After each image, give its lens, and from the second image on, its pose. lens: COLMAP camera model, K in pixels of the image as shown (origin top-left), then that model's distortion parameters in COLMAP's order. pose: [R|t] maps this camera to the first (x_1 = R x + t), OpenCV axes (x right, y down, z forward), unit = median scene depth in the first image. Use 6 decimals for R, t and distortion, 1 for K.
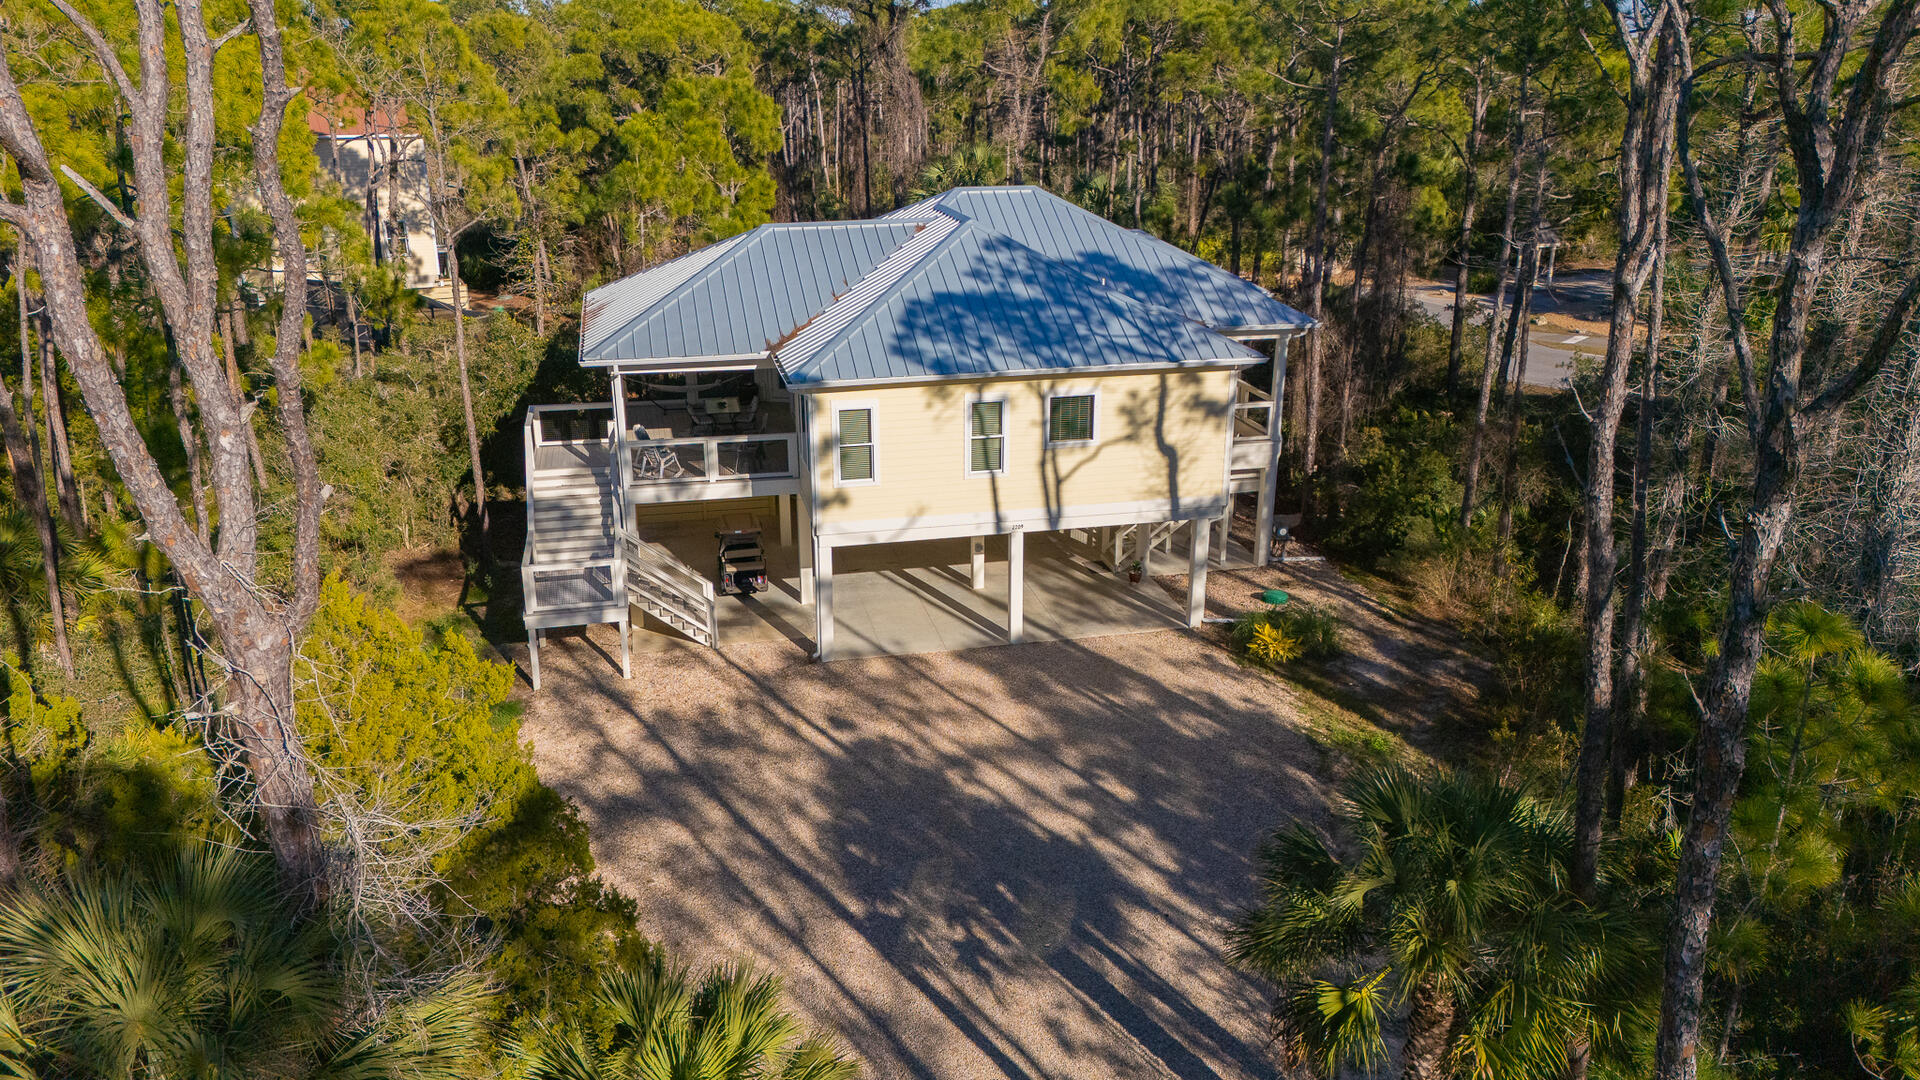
lens RADIAL K [[1420.5, 0, 967.2], [0, 1420.5, 539.5], [0, 0, 1]] dist [0.077163, -0.166118]
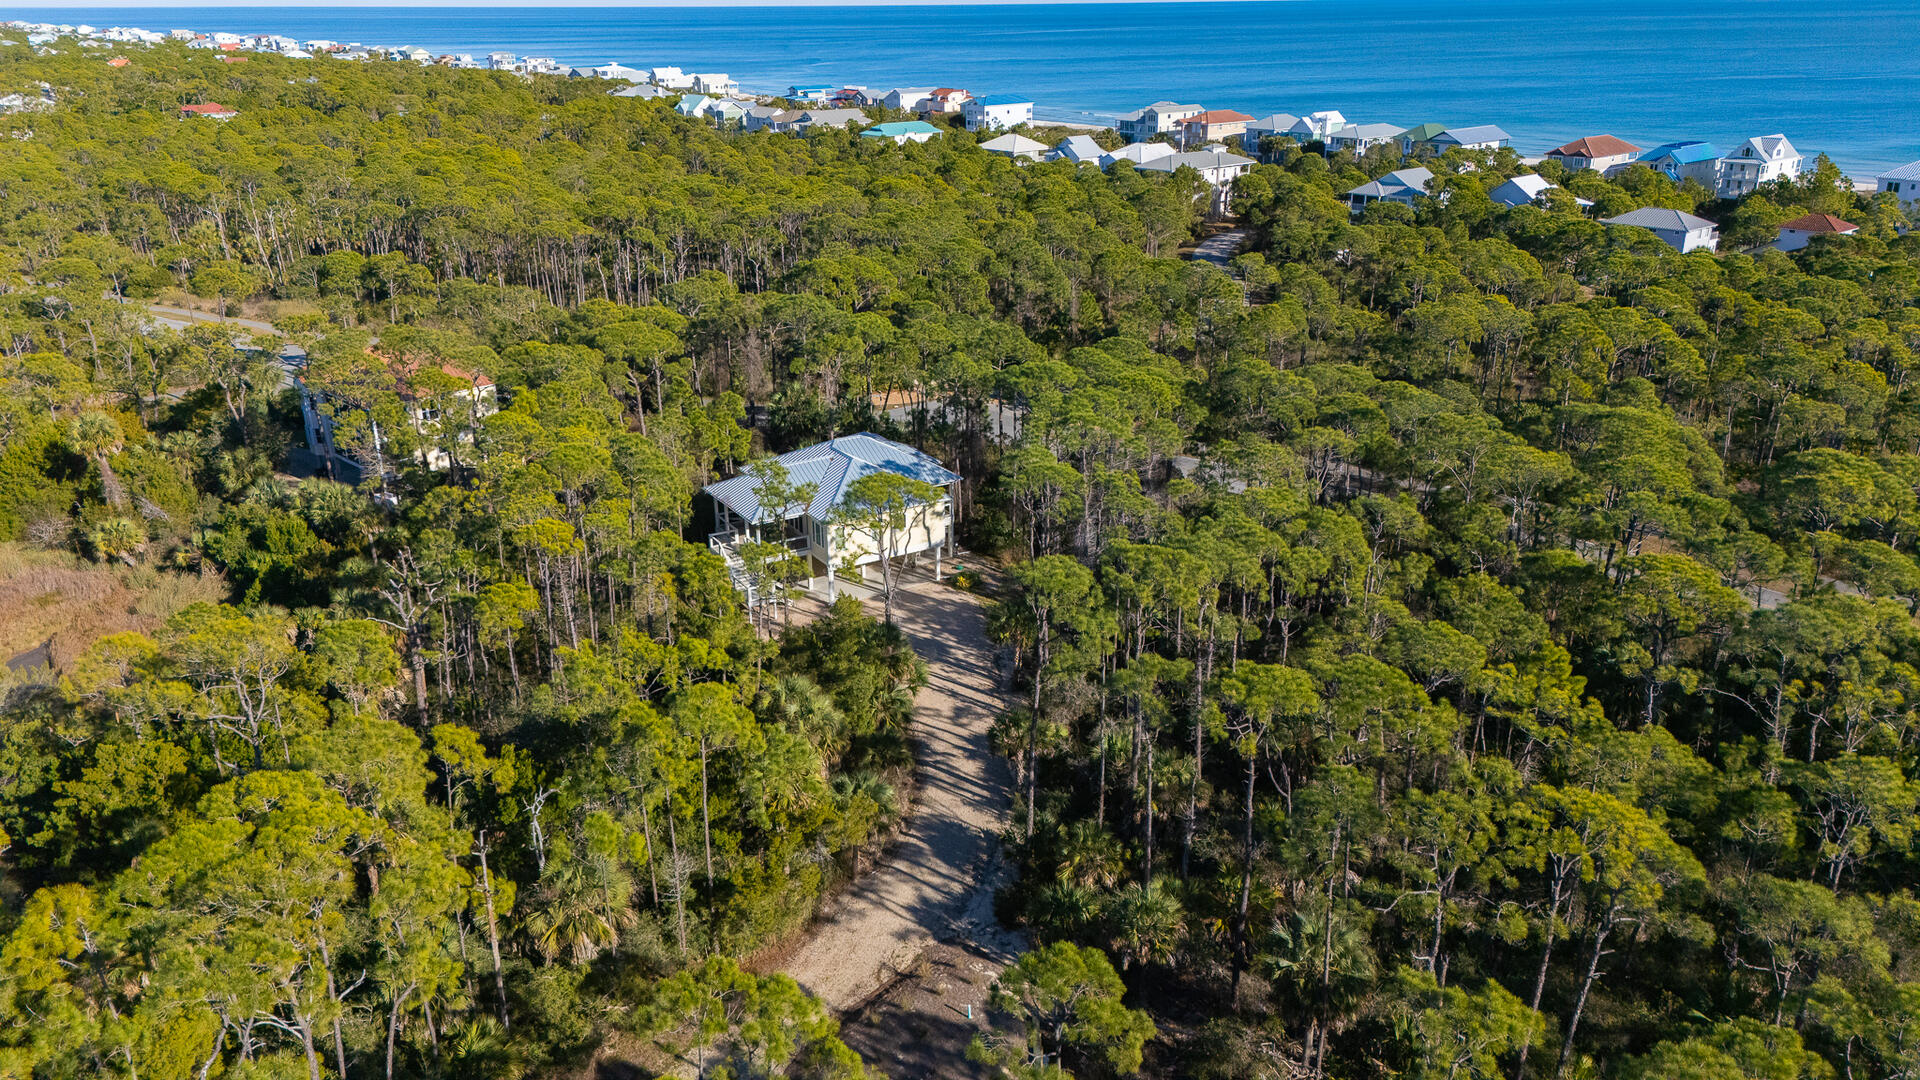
lens RADIAL K [[1420.5, 0, 967.2], [0, 1420.5, 539.5], [0, 0, 1]] dist [0.077163, -0.166118]
pose [[0.949006, -0.123259, 0.290164, -0.739179], [0.114552, 0.992311, 0.046870, -0.183341], [-0.293710, -0.011241, 0.955828, -2.201830]]
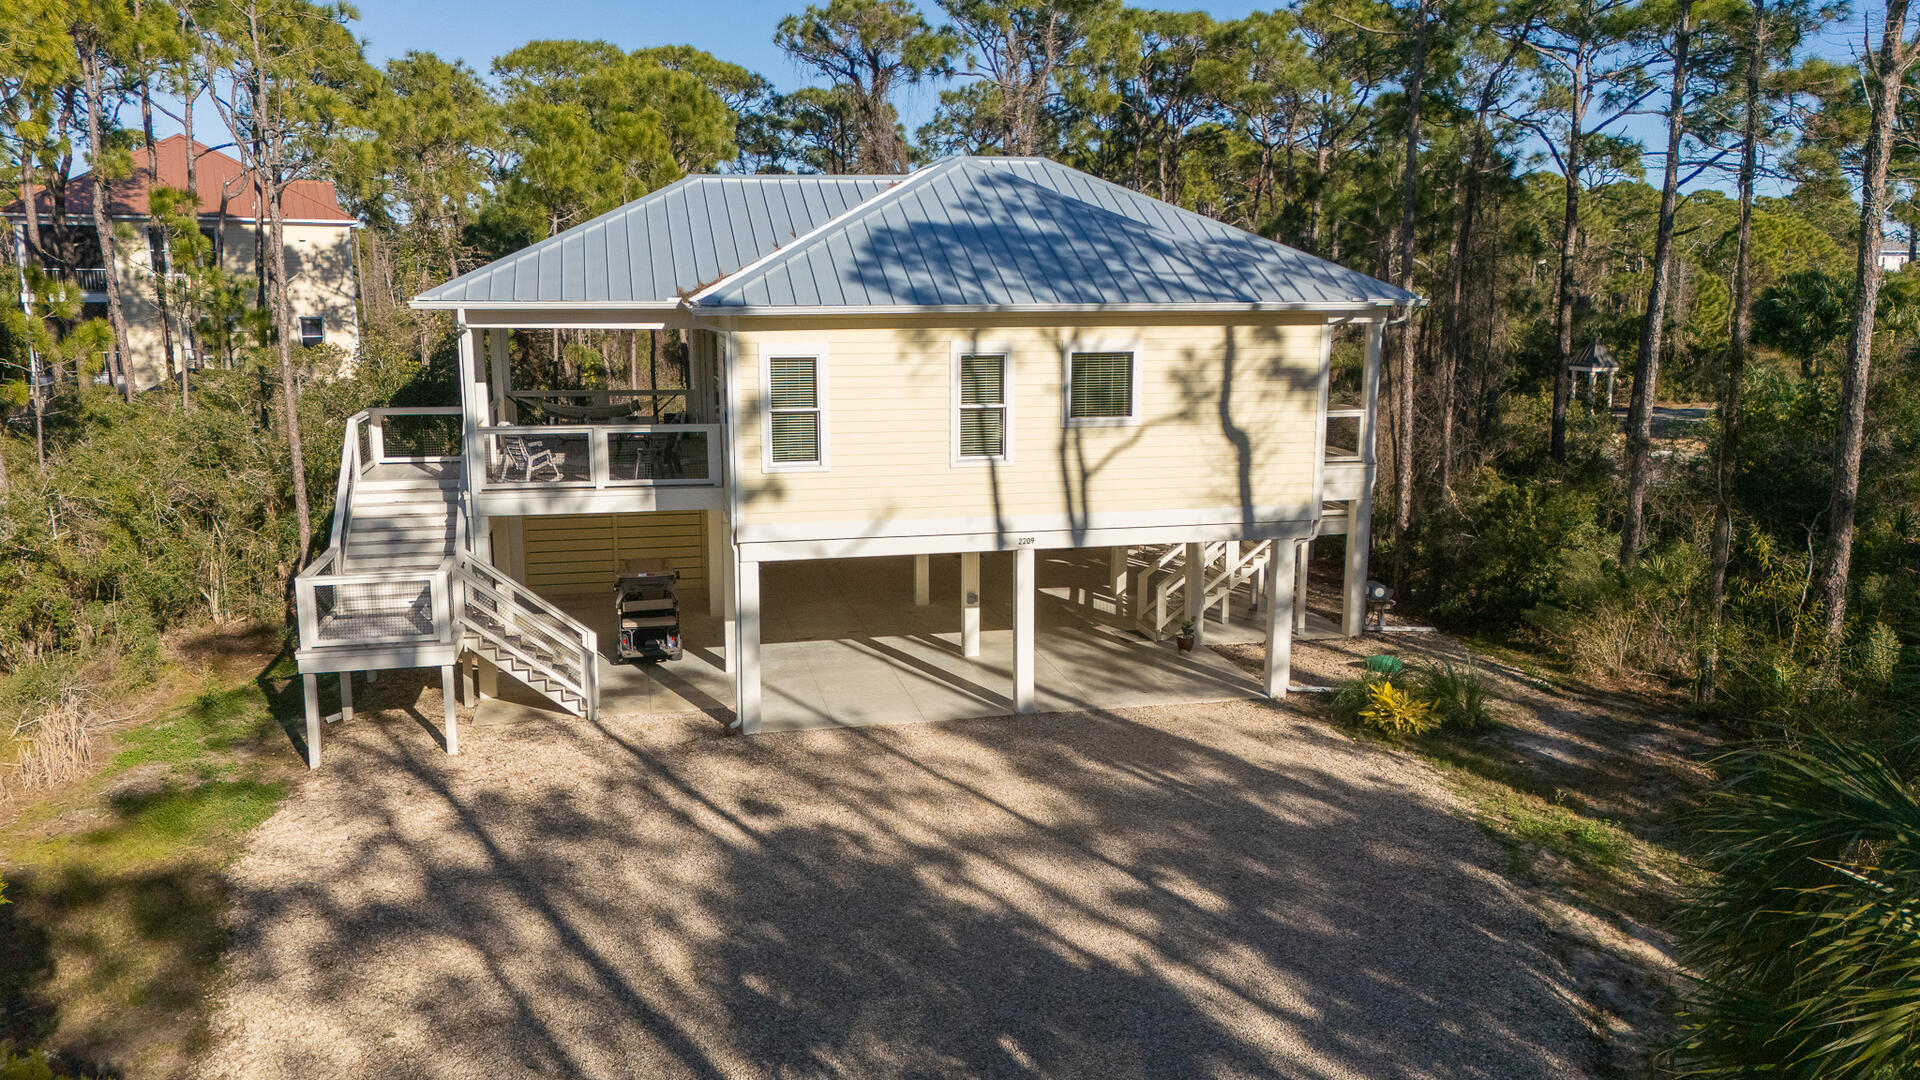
lens RADIAL K [[1420.5, 0, 967.2], [0, 1420.5, 539.5], [0, 0, 1]] dist [0.077163, -0.166118]
pose [[0.999997, 0.002114, 0.001318, 0.005251], [-0.001883, 0.987806, -0.155676, 0.102156], [-0.001631, 0.155673, 0.987807, 0.311129]]
